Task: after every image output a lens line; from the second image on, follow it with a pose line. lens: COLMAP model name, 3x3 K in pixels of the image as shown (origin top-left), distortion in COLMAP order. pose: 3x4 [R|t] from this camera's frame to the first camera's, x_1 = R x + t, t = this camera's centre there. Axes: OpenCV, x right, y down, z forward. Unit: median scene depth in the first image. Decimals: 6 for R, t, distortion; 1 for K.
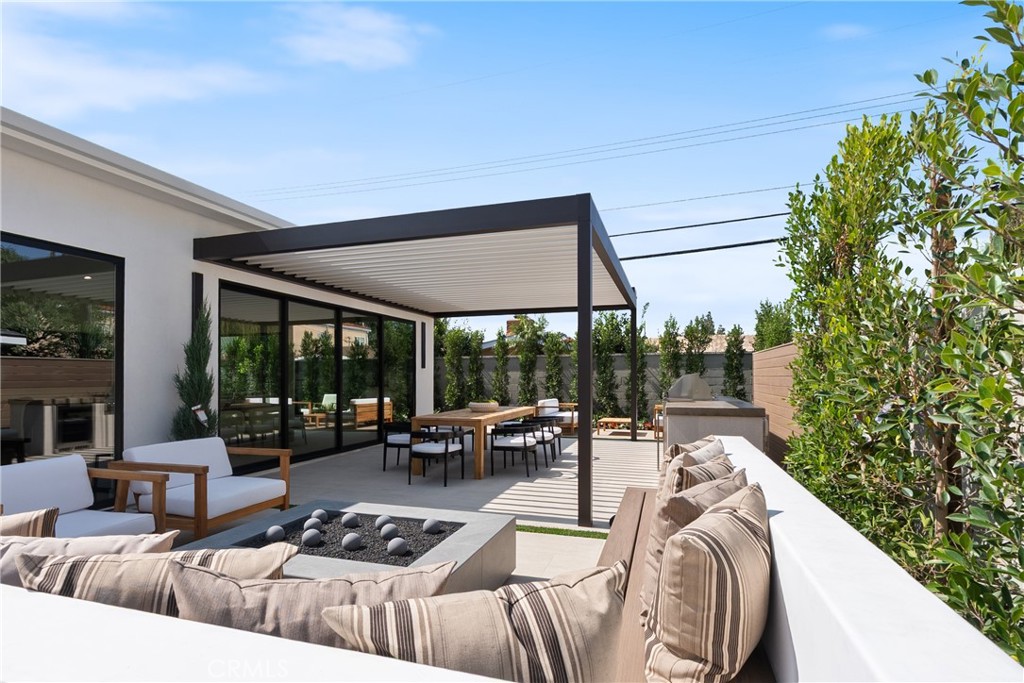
lens RADIAL K [[516.5, 0, 510.2], [0, 516.5, 355.7], [0, 0, 1]] dist [-0.000615, 0.000015]
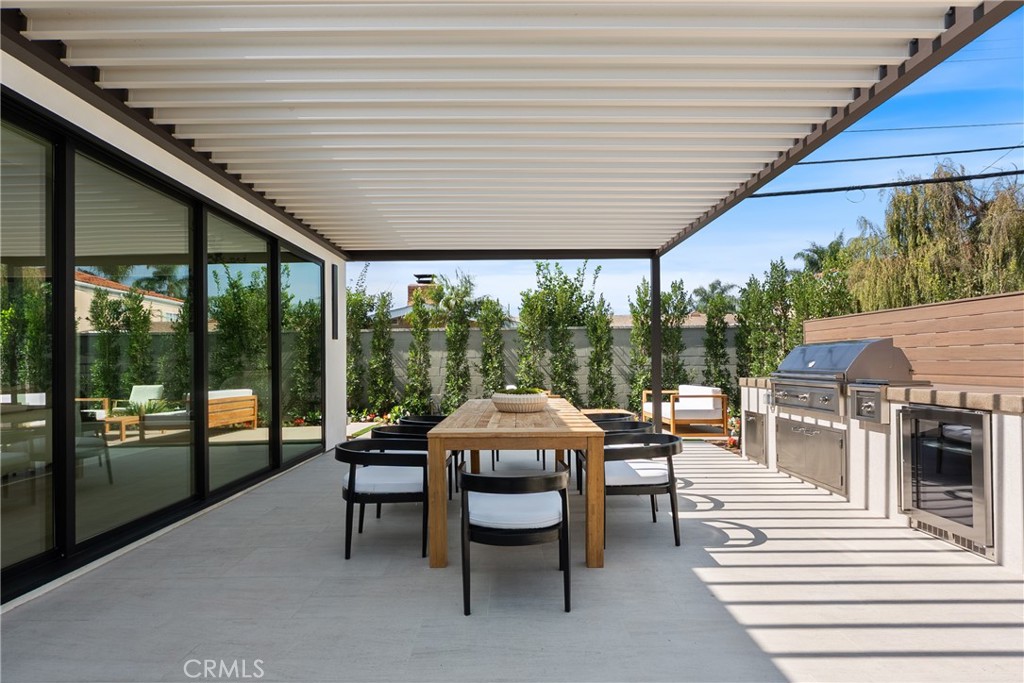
lens RADIAL K [[516.5, 0, 510.2], [0, 516.5, 355.7], [0, 0, 1]] dist [-0.000615, 0.000015]
pose [[0.952092, -0.001369, 0.305807, -0.119866], [-0.006286, 0.999691, 0.024045, 0.020841], [-0.305746, -0.024816, 0.951790, 0.269229]]
